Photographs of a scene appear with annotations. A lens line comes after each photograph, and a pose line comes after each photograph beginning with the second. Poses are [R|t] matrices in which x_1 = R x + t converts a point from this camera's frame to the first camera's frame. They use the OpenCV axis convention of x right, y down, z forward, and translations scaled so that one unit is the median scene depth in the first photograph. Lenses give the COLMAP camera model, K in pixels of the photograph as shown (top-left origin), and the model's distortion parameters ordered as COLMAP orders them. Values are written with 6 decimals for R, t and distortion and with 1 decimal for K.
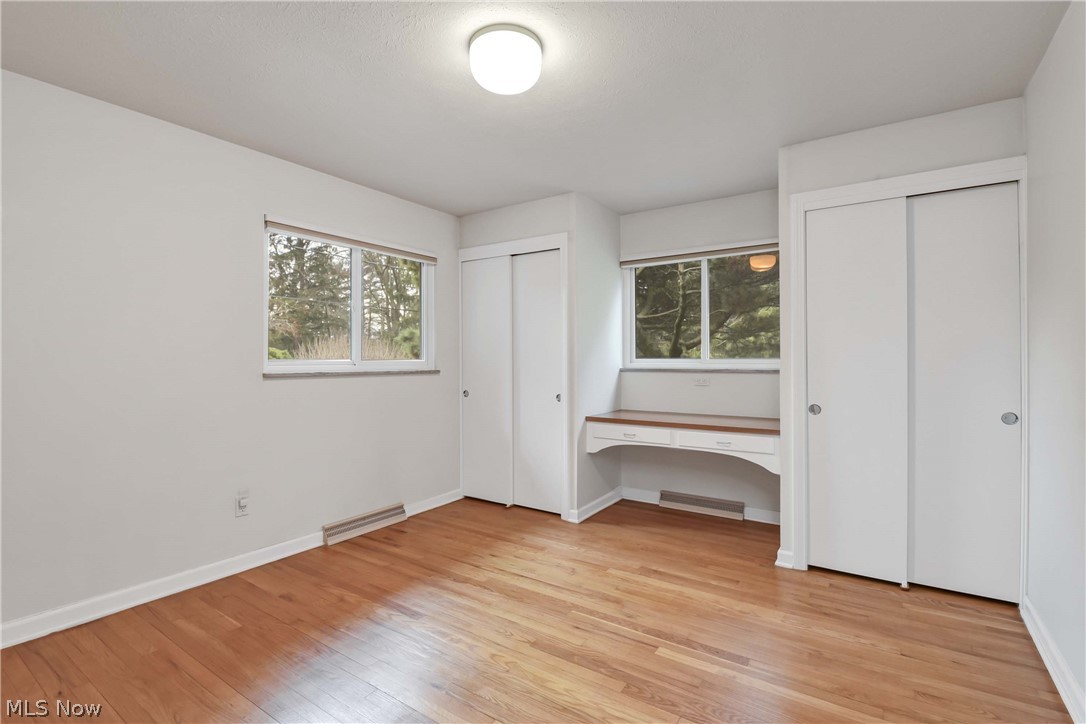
lens RADIAL K [[489.9, 0, 565.1], [0, 489.9, 363.3], [0, 0, 1]] dist [-0.002324, -0.000627]
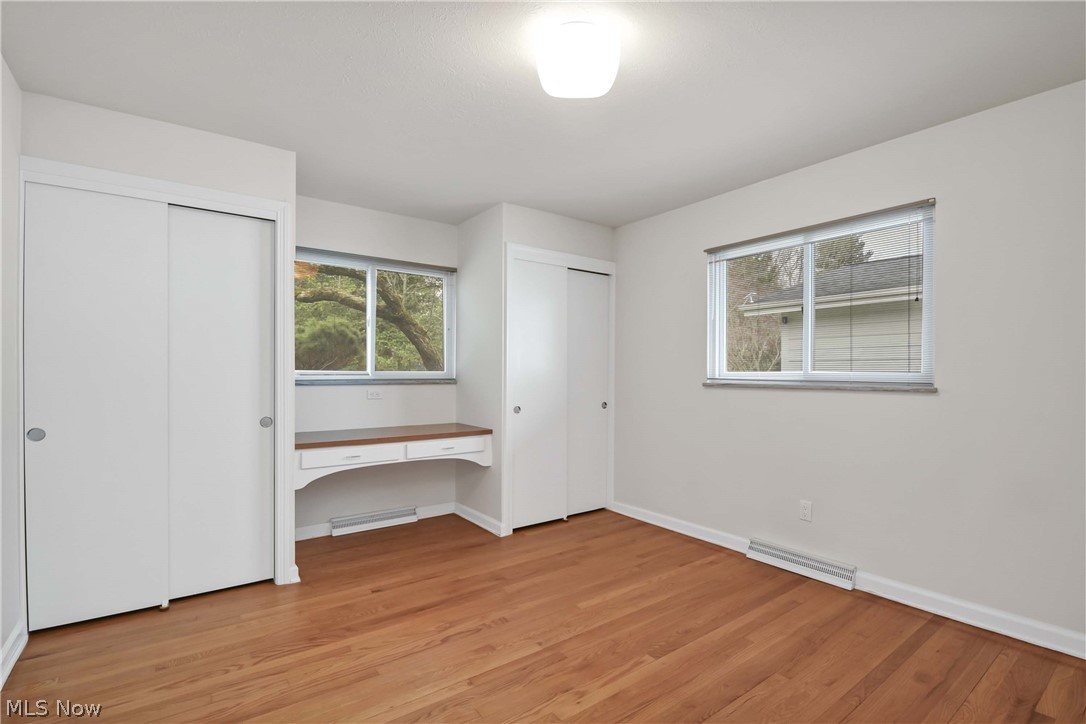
lens RADIAL K [[488.8, 0, 540.8], [0, 488.8, 373.9], [0, 0, 1]] dist [-0.001487, -0.000347]
pose [[0.382326, -0.000154, 0.924028, -0.766457], [0.003063, 0.999995, -0.001101, -0.001425], [-0.924023, 0.003251, 0.382324, 0.485433]]
